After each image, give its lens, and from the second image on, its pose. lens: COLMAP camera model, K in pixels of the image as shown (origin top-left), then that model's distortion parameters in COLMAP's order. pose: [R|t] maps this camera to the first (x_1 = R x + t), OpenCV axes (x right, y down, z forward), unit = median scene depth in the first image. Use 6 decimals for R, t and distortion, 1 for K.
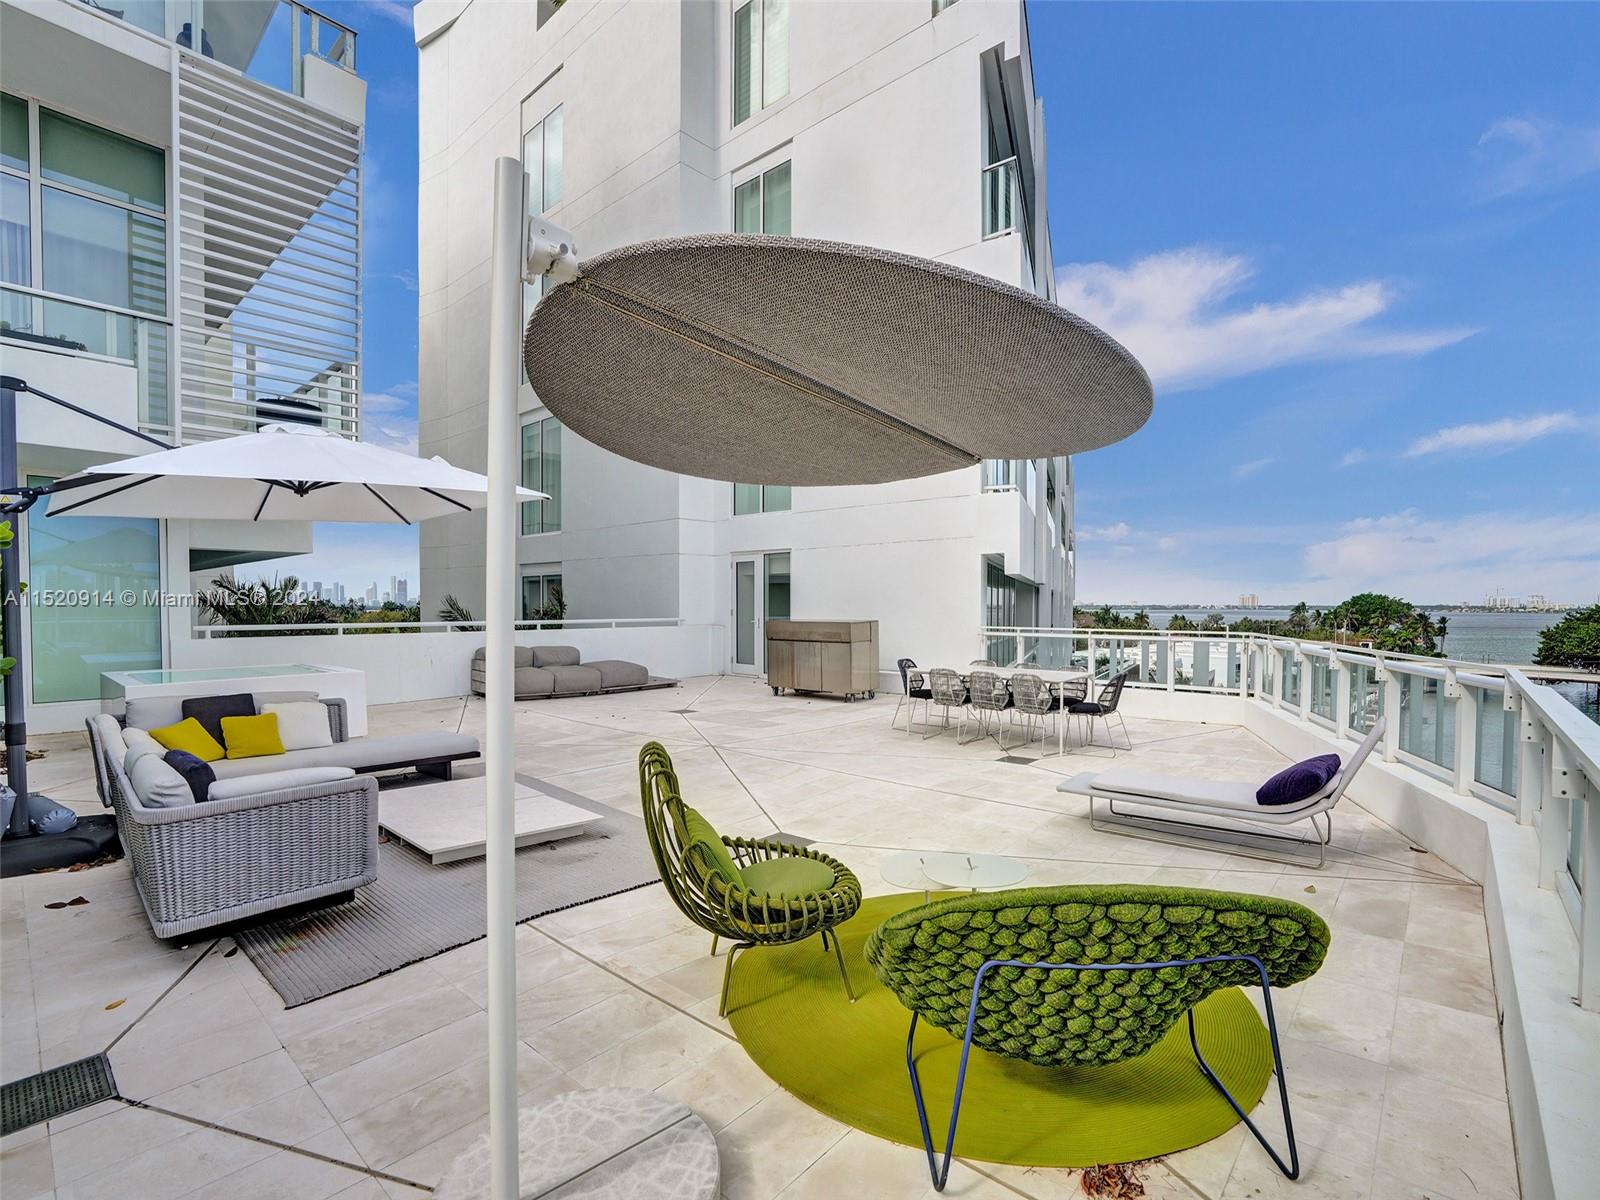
lens RADIAL K [[746.0, 0, 805.4], [0, 746.0, 606.0], [0, 0, 1]] dist [-0.045540, 0.015993]
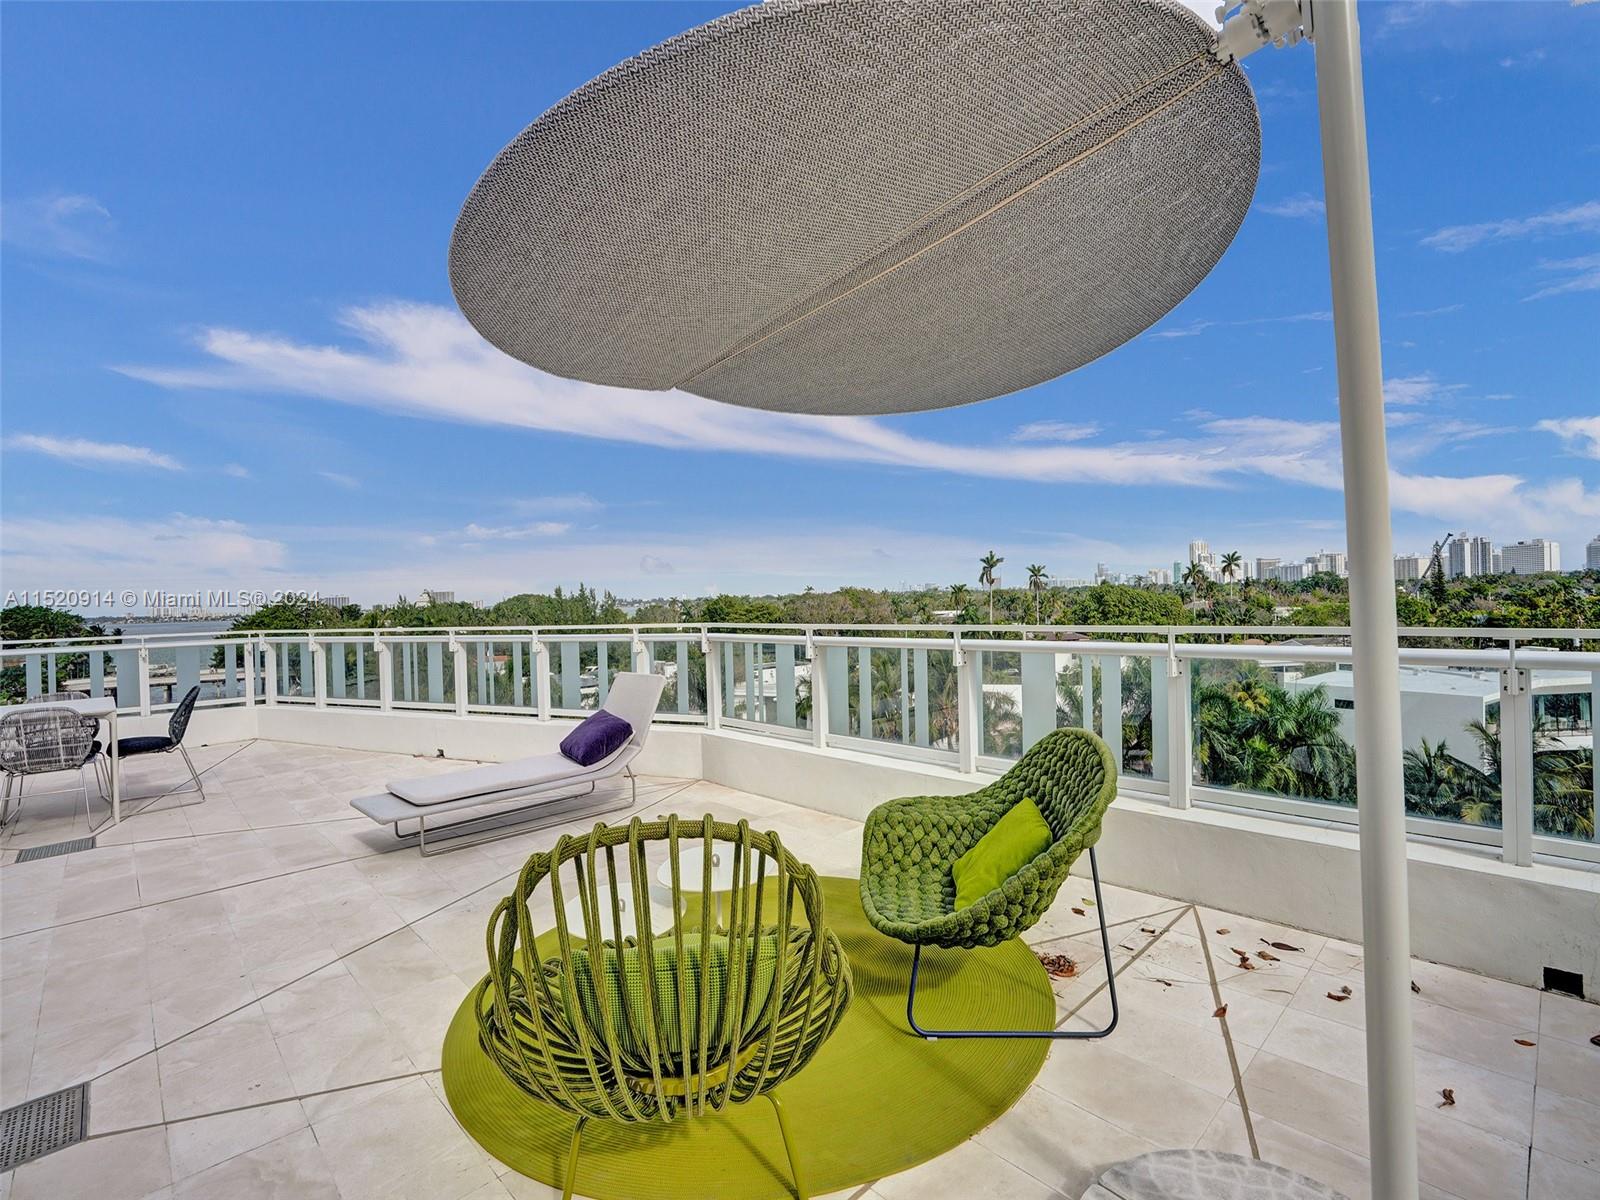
lens RADIAL K [[746.0, 0, 812.0], [0, 746.0, 591.1], [0, 0, 1]] dist [-0.045540, 0.015993]
pose [[0.100681, 0.003468, 0.994913, -0.355784], [0.028483, 0.999574, -0.006366, 0.023458], [-0.994511, 0.028979, 0.100539, 0.451241]]
